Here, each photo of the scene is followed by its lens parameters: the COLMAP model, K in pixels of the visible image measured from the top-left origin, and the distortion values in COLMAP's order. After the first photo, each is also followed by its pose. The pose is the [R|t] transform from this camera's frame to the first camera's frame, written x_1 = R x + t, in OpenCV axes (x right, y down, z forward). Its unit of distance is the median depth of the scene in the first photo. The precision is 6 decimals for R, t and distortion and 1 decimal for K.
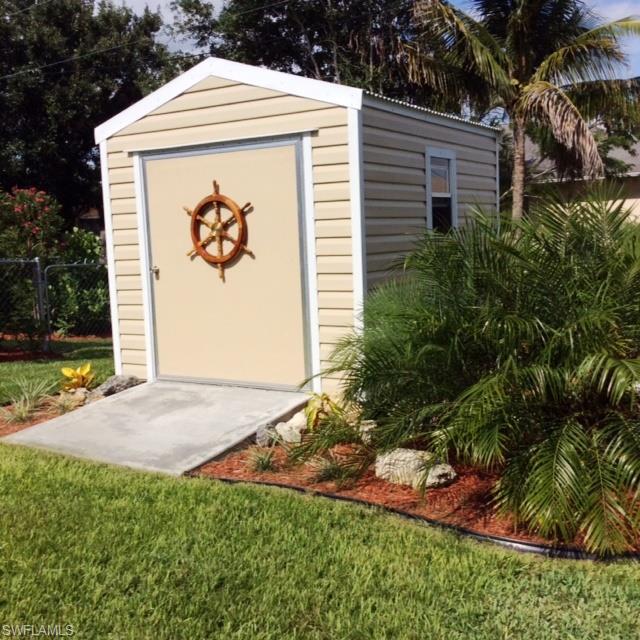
lens RADIAL K [[806.2, 0, 320.0], [0, 806.2, 320.0], [0, 0, 1]] dist [0.084531, -0.034108]
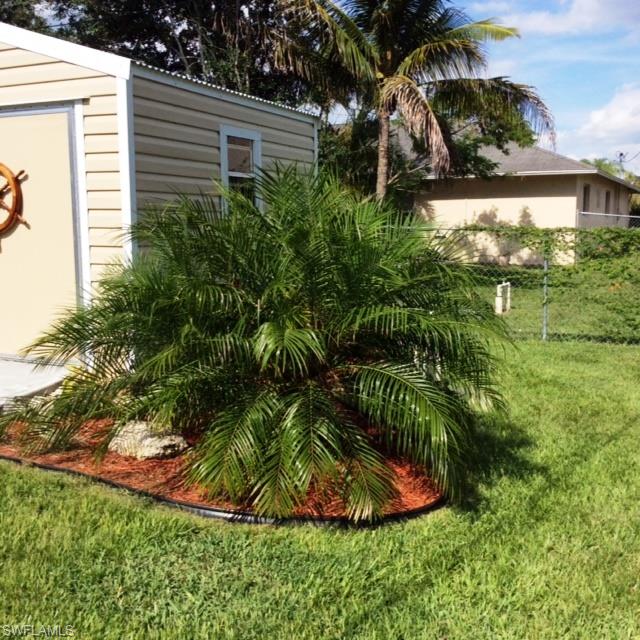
lens RADIAL K [[798.7, 0, 320.0], [0, 798.7, 320.0], [0, 0, 1]] dist [0.168598, -0.386136]
pose [[0.993697, 0.024517, 0.109386, 0.168807], [-0.025840, 0.999609, 0.010696, 0.014801], [-0.109081, -0.013455, 0.993942, -0.007777]]
